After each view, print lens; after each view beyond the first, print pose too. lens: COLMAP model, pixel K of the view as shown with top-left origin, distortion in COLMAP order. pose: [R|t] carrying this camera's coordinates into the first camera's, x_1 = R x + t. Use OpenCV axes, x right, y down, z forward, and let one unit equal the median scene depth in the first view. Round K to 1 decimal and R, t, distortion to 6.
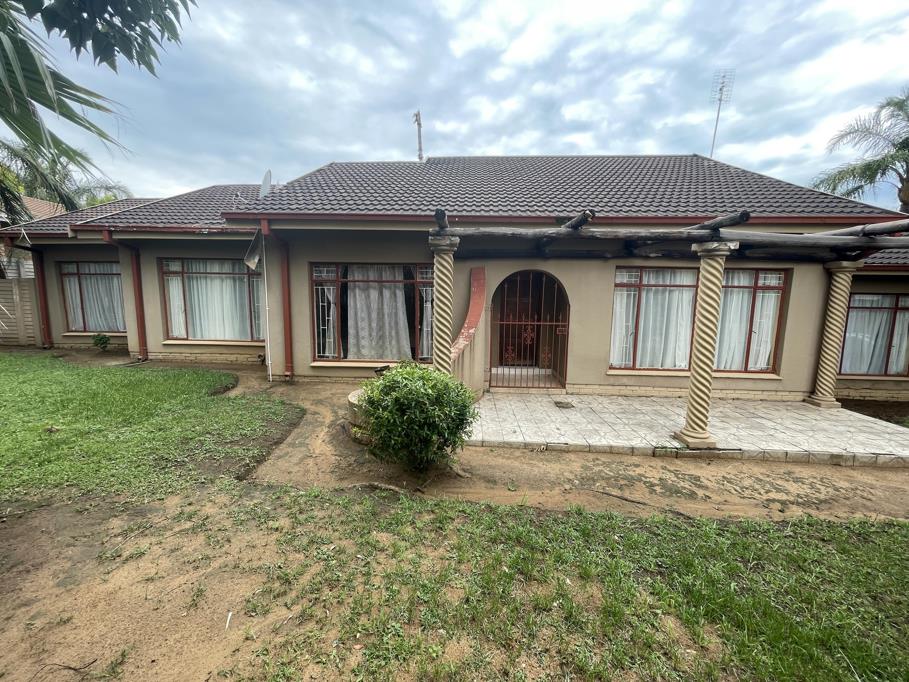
lens RADIAL K [[365.8, 0, 454.5], [0, 365.8, 341.0], [0, 0, 1]] dist [-0.002198, -0.000304]
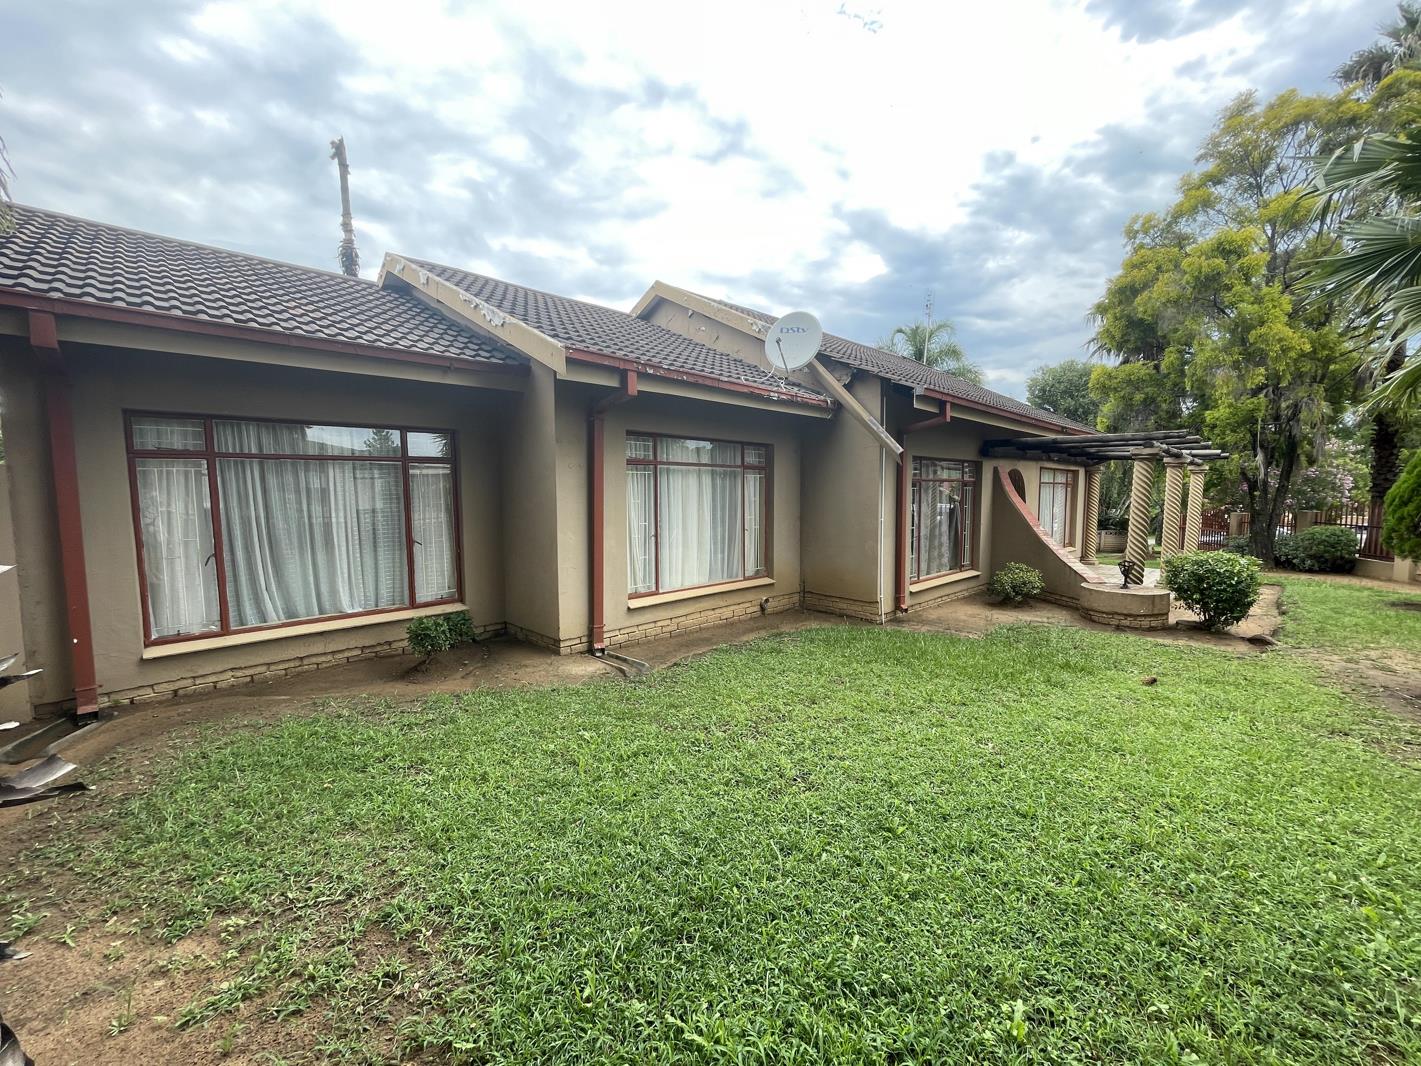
lens RADIAL K [[579.6, 0, 710.5], [0, 579.6, 533.0], [0, 0, 1]] dist [-0.009966, 0.000131]
pose [[0.676036, -0.071619, 0.733380, -1.106787], [0.107448, 0.994209, -0.001956, -0.067600], [-0.728992, 0.080122, 0.679816, 0.348438]]
